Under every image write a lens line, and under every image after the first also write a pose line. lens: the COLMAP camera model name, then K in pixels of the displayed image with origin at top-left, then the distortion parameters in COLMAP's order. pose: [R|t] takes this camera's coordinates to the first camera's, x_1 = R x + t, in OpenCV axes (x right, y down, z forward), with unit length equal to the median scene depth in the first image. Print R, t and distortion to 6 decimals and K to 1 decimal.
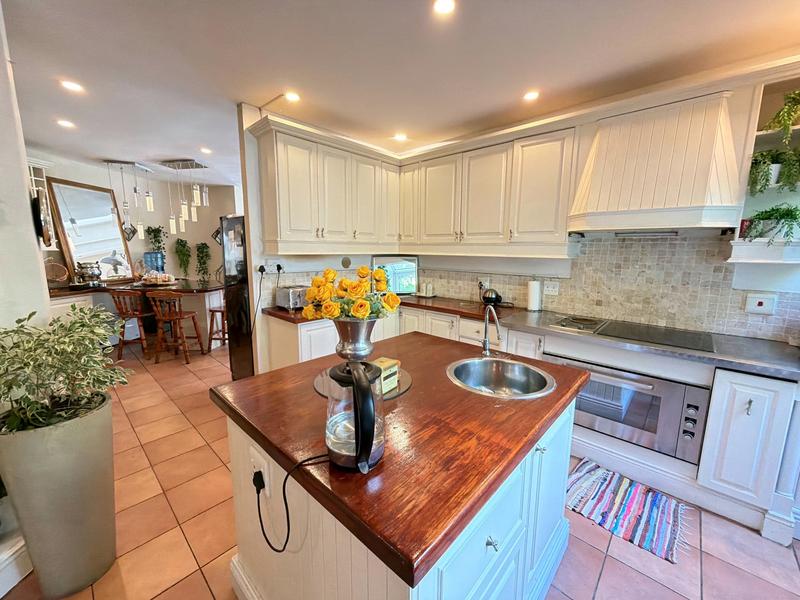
lens RADIAL K [[322.6, 0, 401.3], [0, 322.6, 300.5], [0, 0, 1]] dist [0.002389, 0.000197]
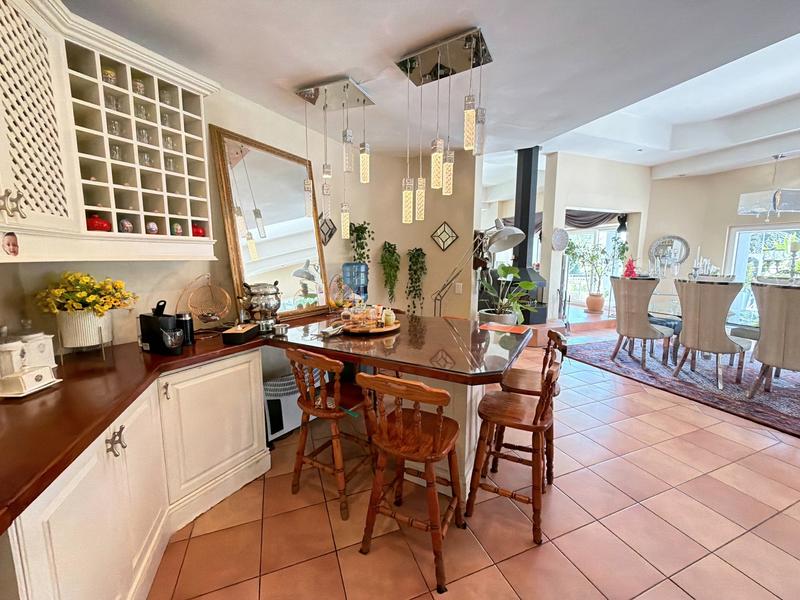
lens RADIAL K [[322.6, 0, 397.7], [0, 322.6, 298.4], [0, 0, 1]] dist [0.002389, 0.000197]
pose [[0.894128, 0.050488, -0.444956, -0.421956], [-0.065280, 0.997705, -0.017972, -0.077444], [0.443027, 0.045116, 0.895372, 0.493473]]
